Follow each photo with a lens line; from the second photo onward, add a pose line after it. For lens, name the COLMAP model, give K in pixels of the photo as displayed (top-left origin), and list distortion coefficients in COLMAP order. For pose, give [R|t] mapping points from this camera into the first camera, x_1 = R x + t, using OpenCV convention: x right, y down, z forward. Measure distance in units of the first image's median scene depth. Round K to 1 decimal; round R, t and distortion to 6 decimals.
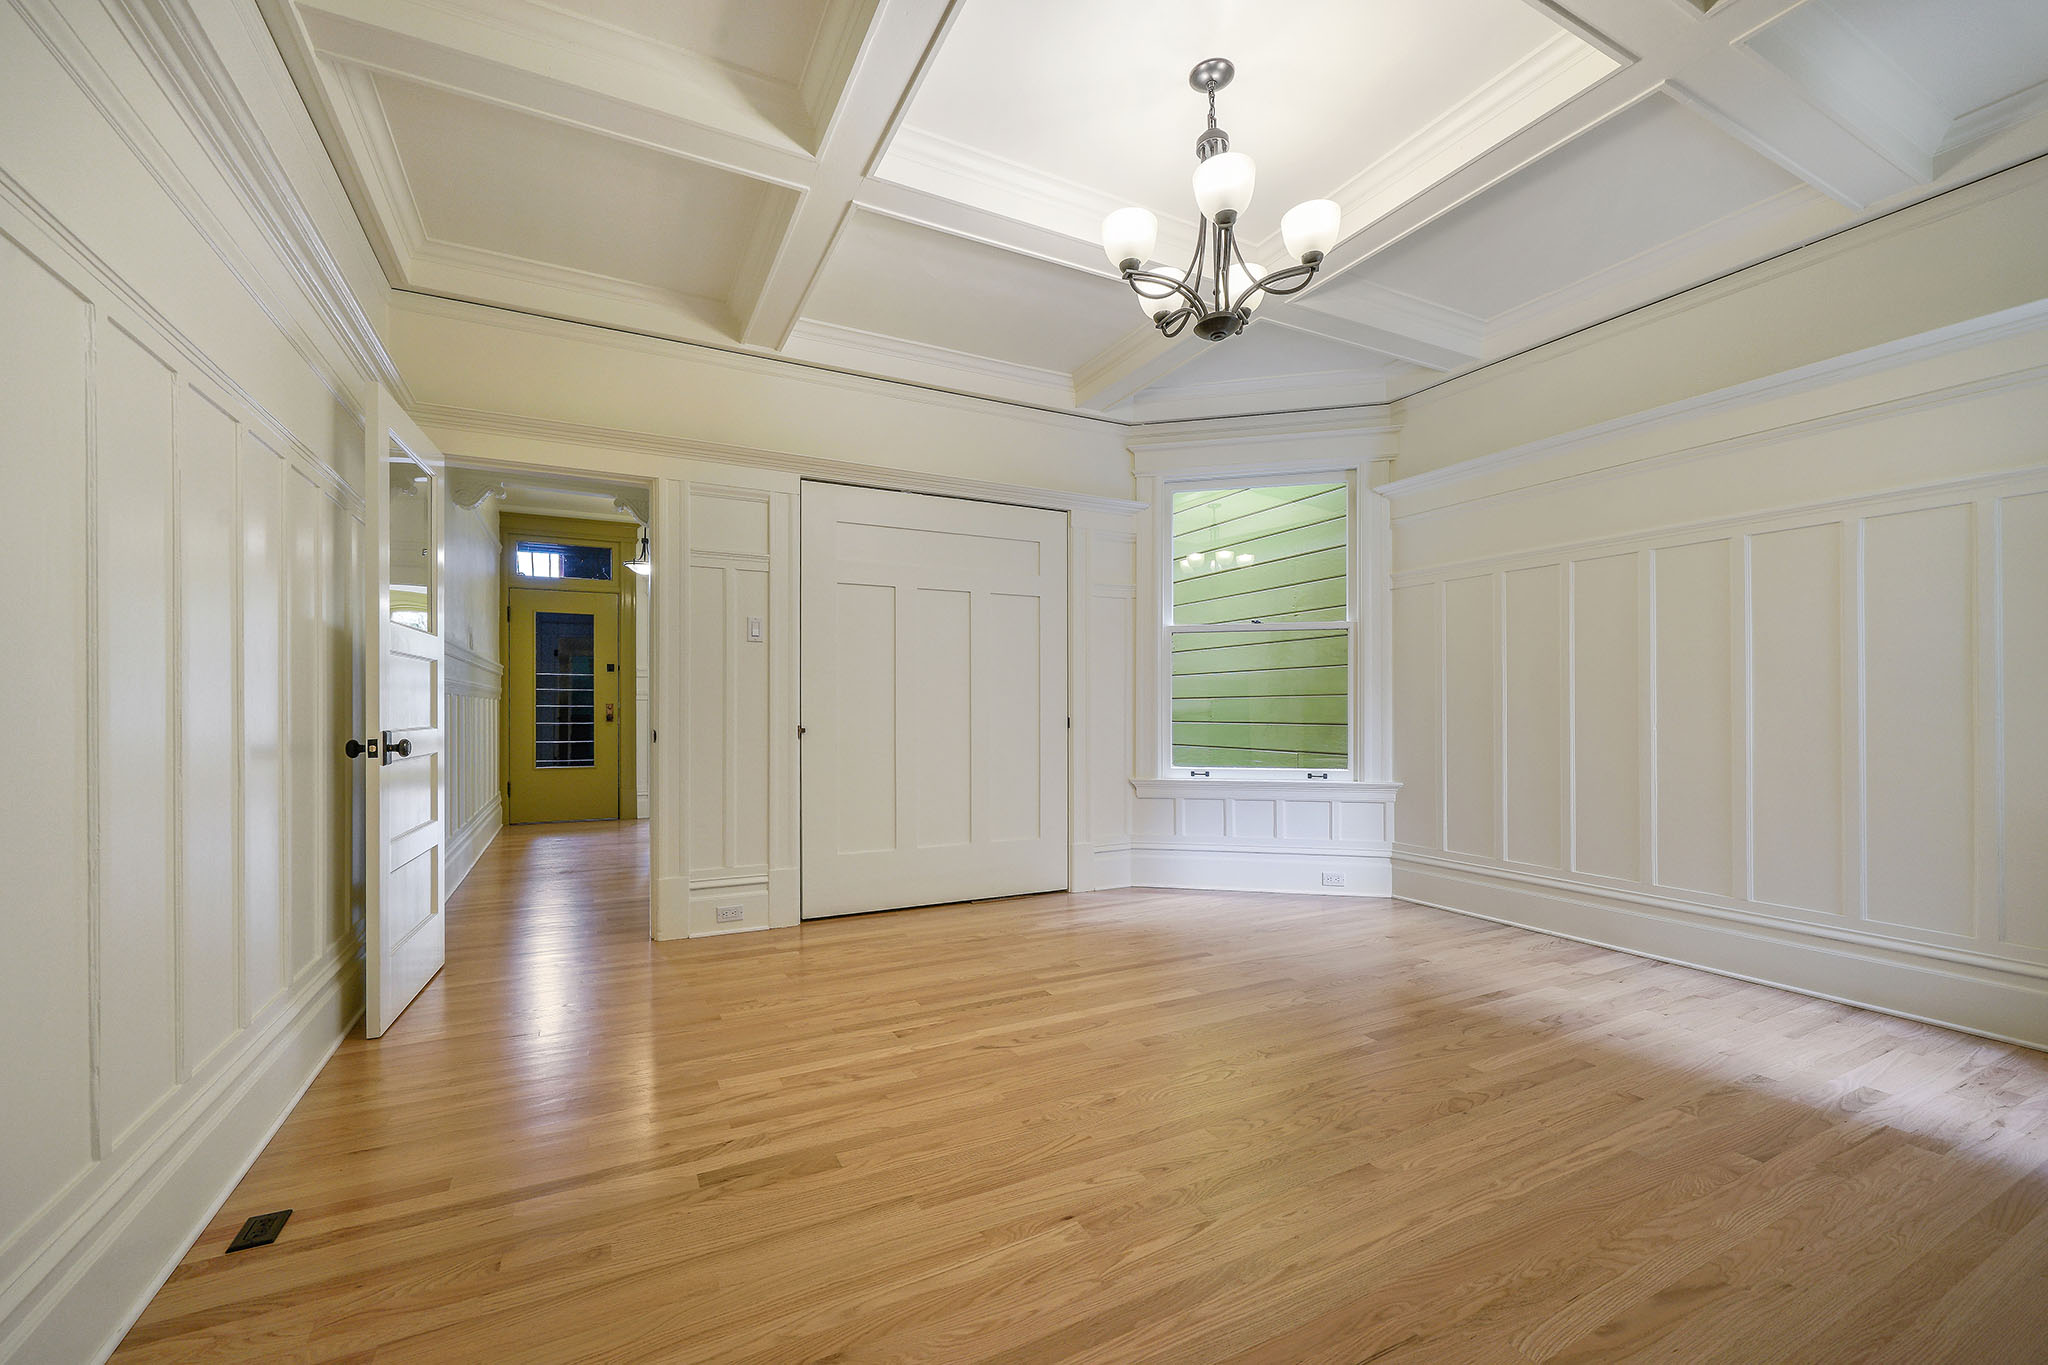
lens RADIAL K [[848.0, 0, 1046.5], [0, 848.0, 703.9], [0, 0, 1]] dist [-0.000392, -0.000793]
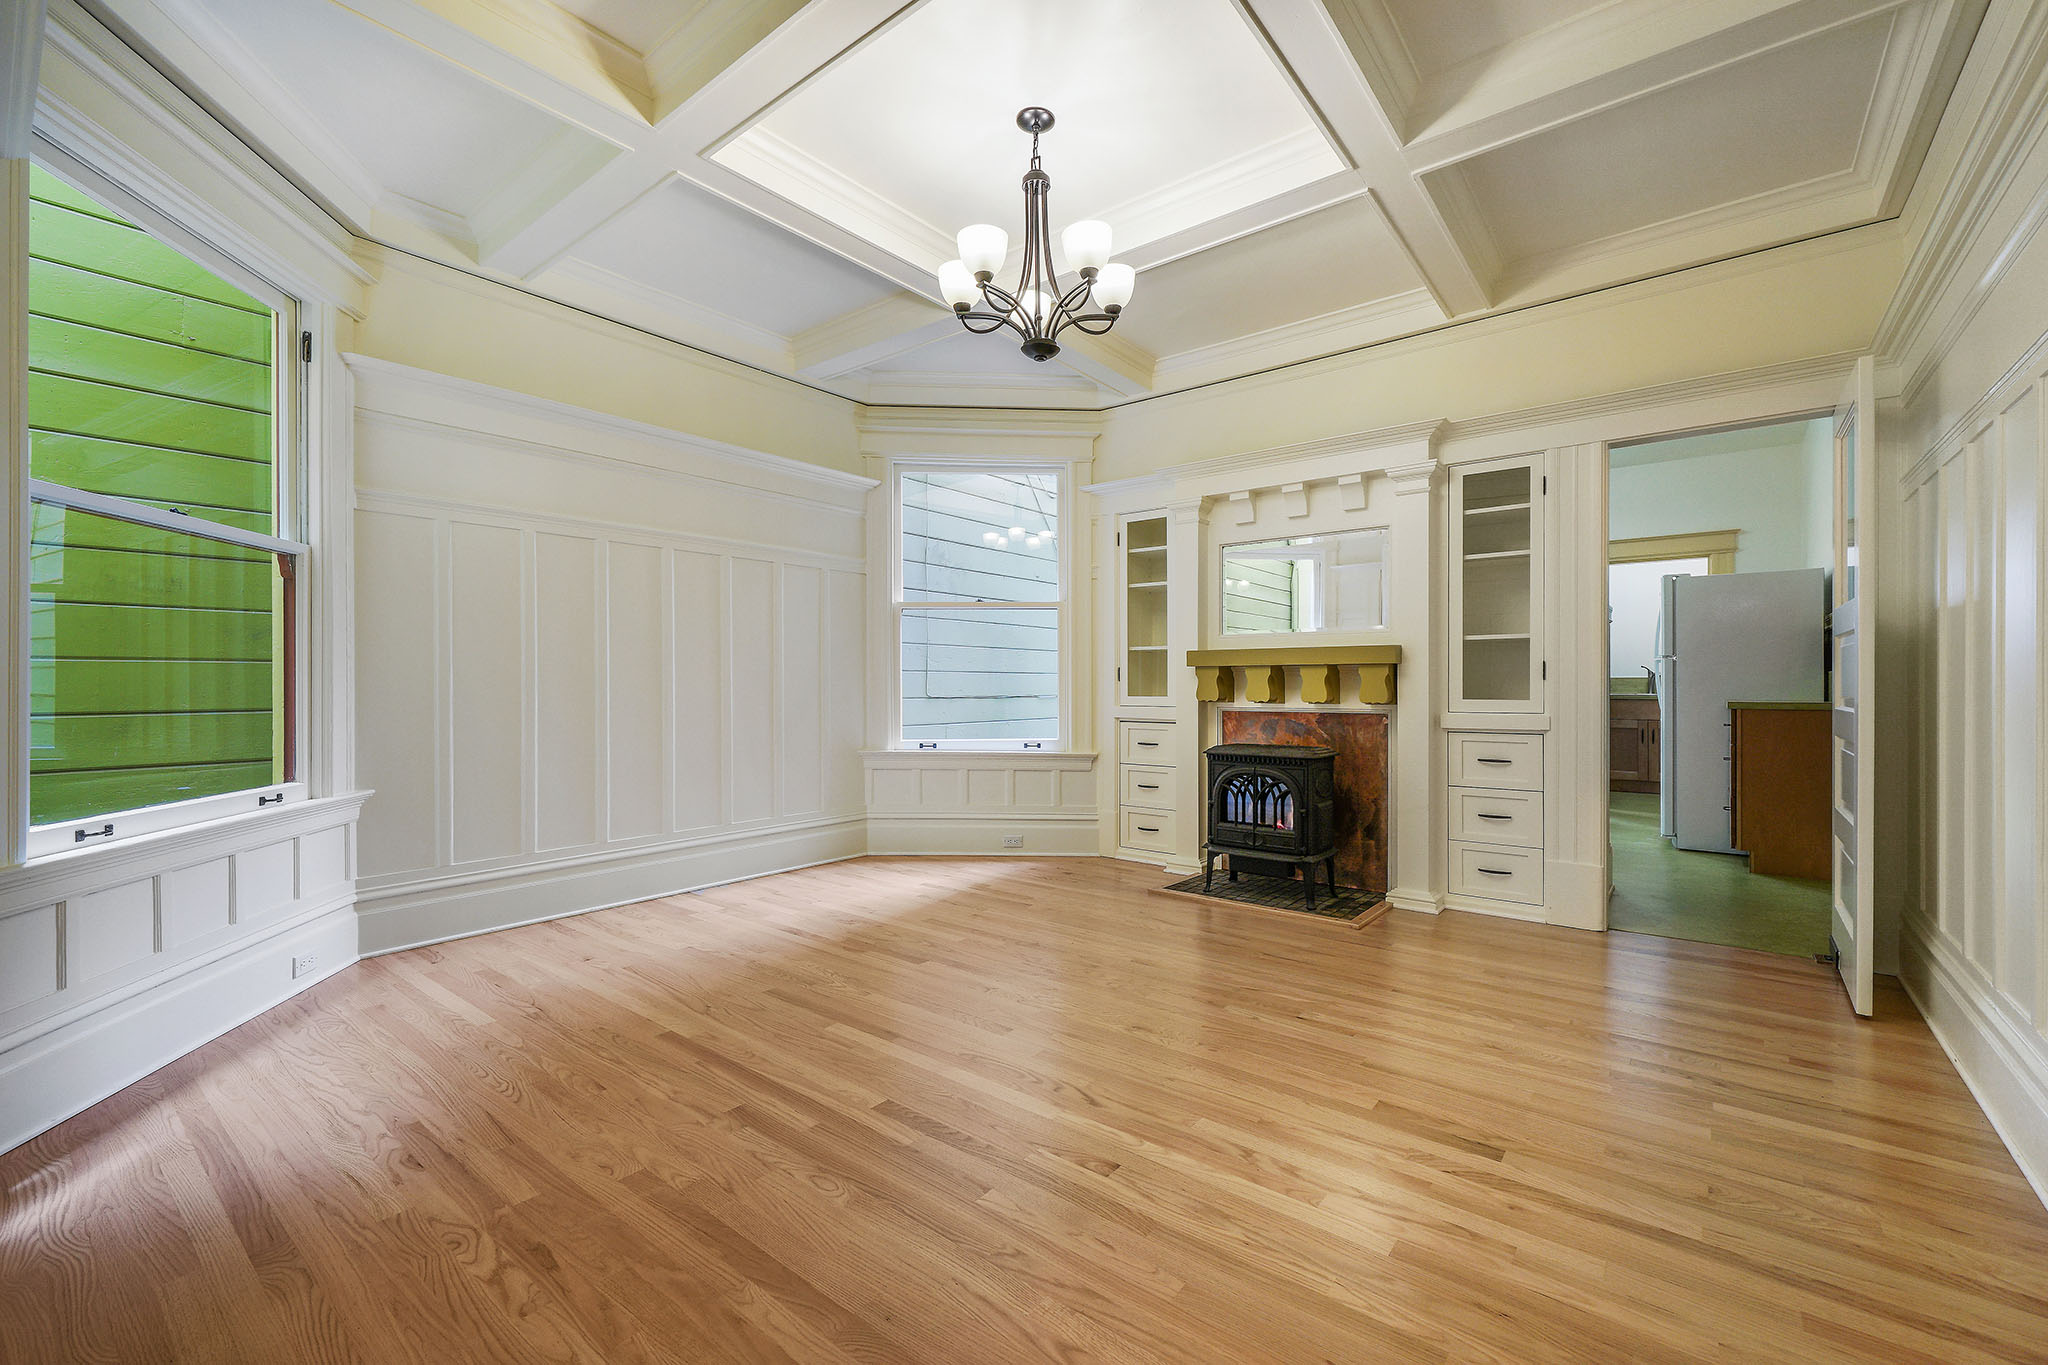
lens RADIAL K [[848.0, 0, 1049.7], [0, 848.0, 686.7], [0, 0, 1]] dist [-0.000392, -0.000793]
pose [[-0.406179, -0.004612, 0.913782, -0.730920], [-0.003917, 0.999987, 0.003306, 0.003798], [-0.913785, -0.002236, -0.406192, 1.254488]]
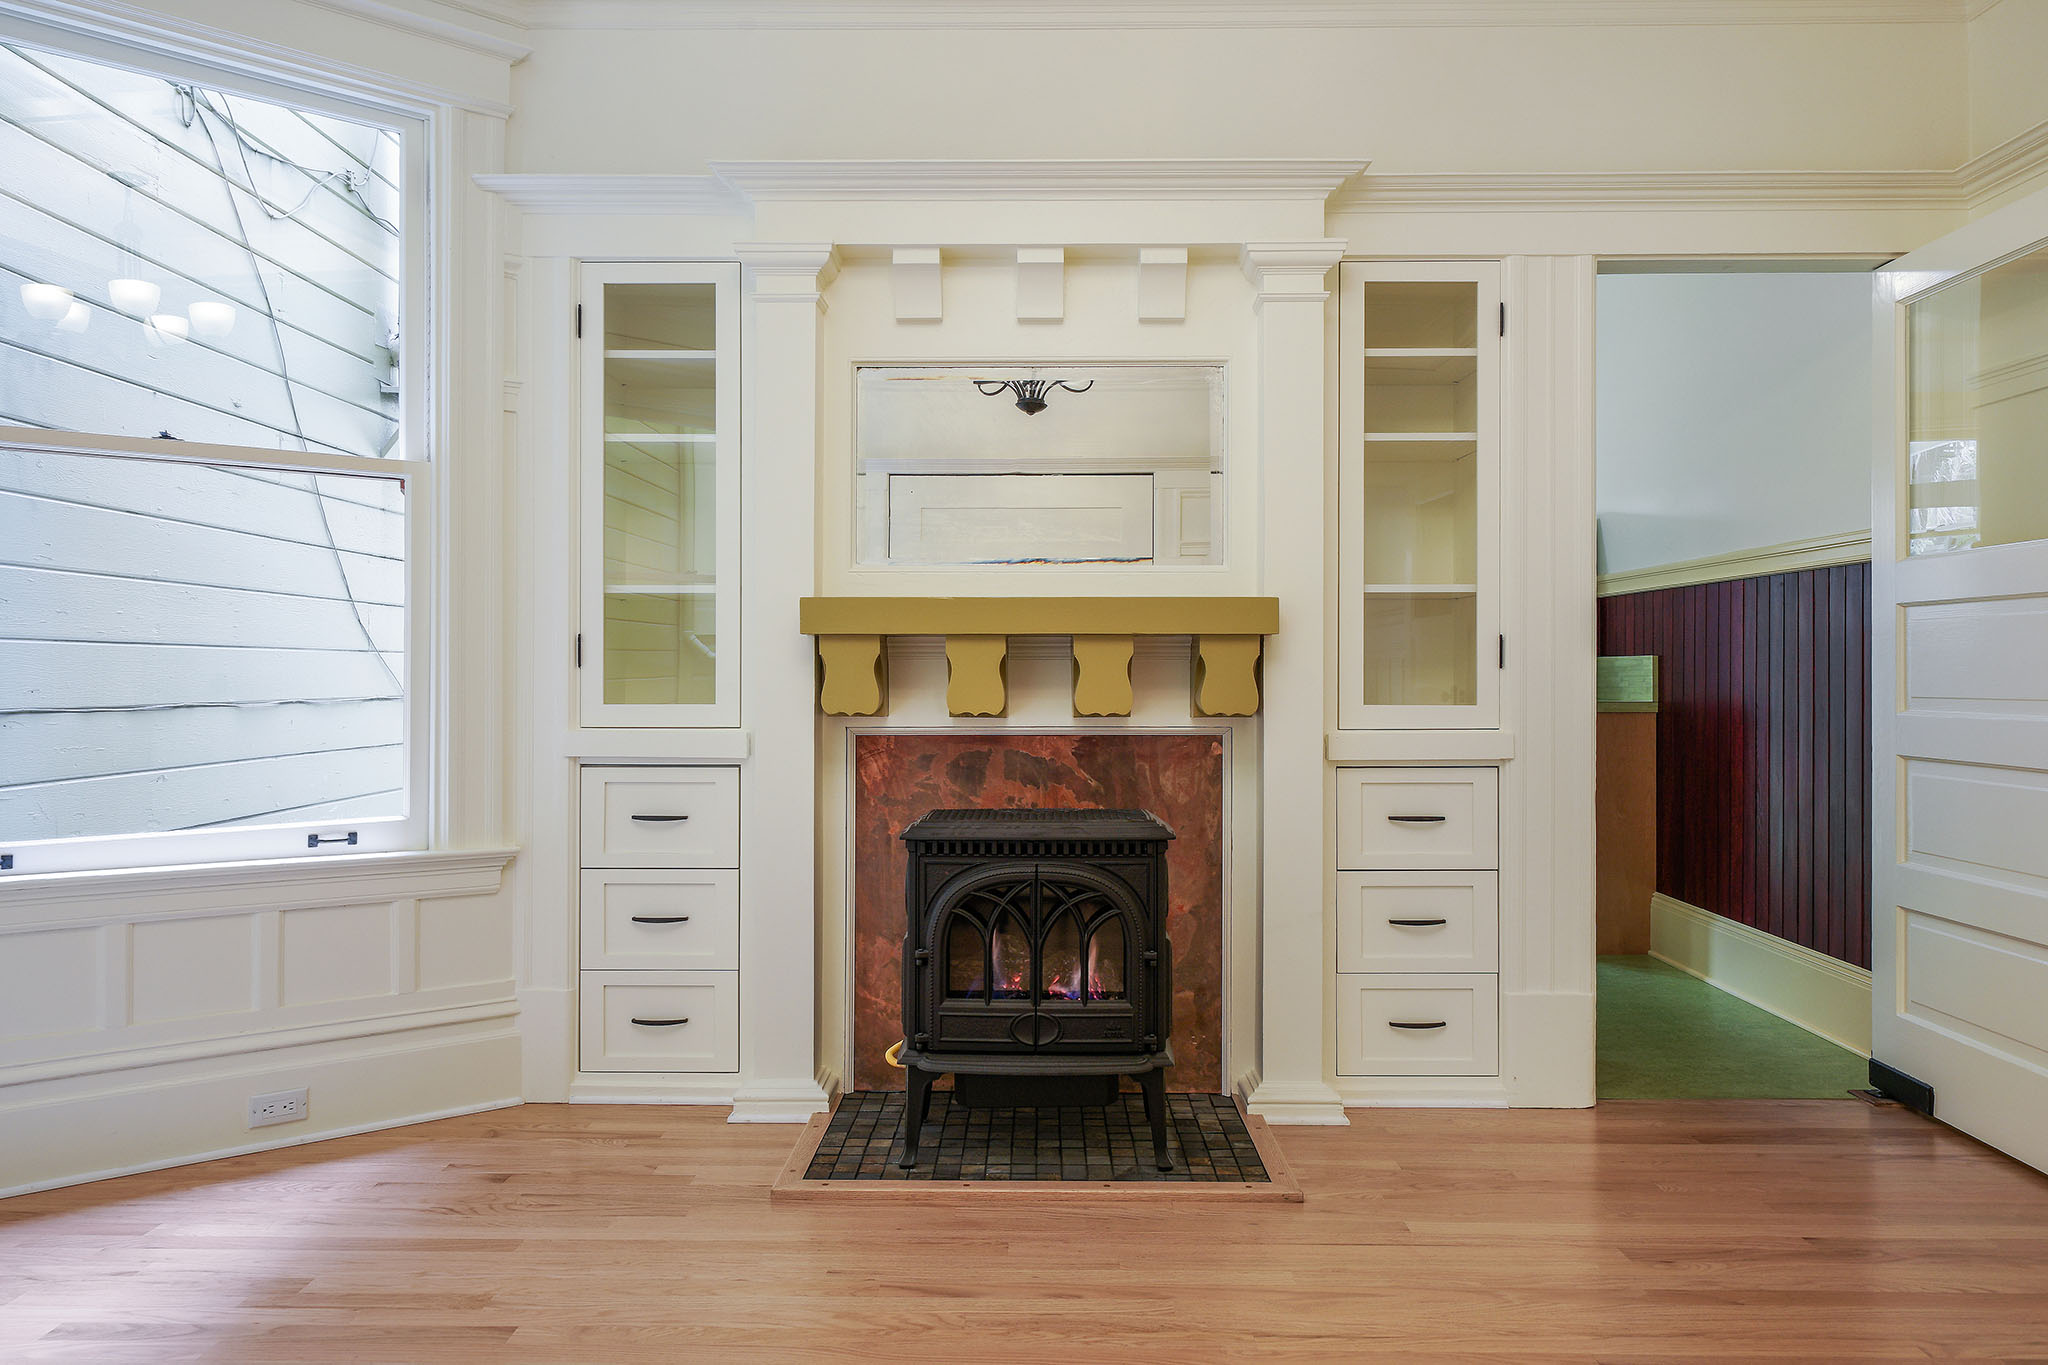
lens RADIAL K [[1371.5, 0, 1028.7], [0, 1371.5, 667.6], [0, 0, 1]] dist [-0.000294, 0.001401]
pose [[-0.881124, 0.000404, 0.472884, -0.038824], [-0.004445, 0.999948, -0.009136, 0.006297], [-0.472864, -0.010152, -0.881077, 1.254174]]
